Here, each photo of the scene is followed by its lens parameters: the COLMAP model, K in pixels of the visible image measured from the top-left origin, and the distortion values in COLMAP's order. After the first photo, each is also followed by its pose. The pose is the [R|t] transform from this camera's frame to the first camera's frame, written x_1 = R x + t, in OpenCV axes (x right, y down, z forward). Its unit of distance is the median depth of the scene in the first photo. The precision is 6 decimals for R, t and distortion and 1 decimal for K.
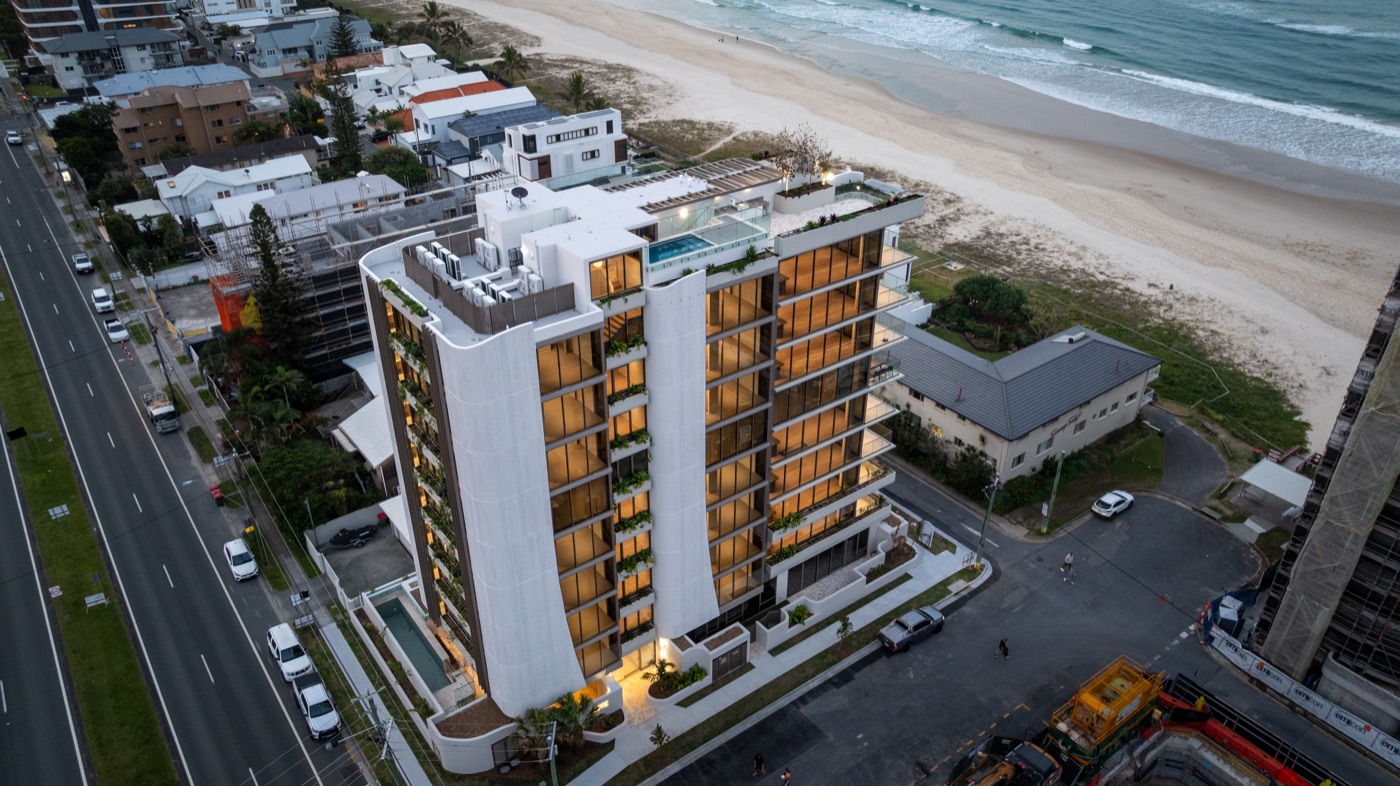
lens RADIAL K [[997.7, 0, 697.9], [0, 997.7, 391.3], [0, 0, 1]] dist [-0.056110, 0.083233]
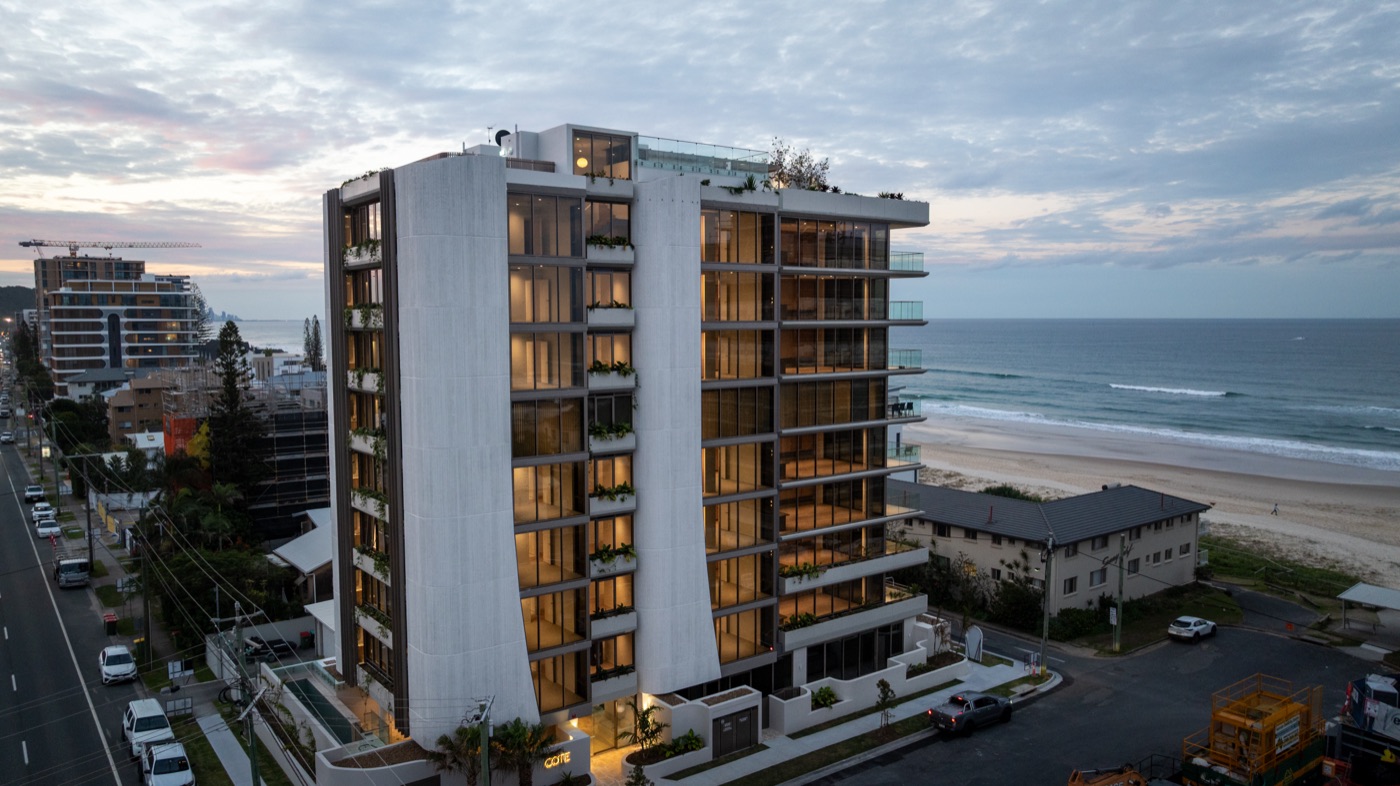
lens RADIAL K [[995.9, 0, 700.0], [0, 995.9, 393.0], [0, 0, 1]] dist [-0.064163, 0.086075]
pose [[0.999958, -0.003236, 0.008588, -0.000421], [0.006720, 0.895493, -0.445025, 0.334114], [-0.006251, 0.445064, 0.895477, 0.195007]]
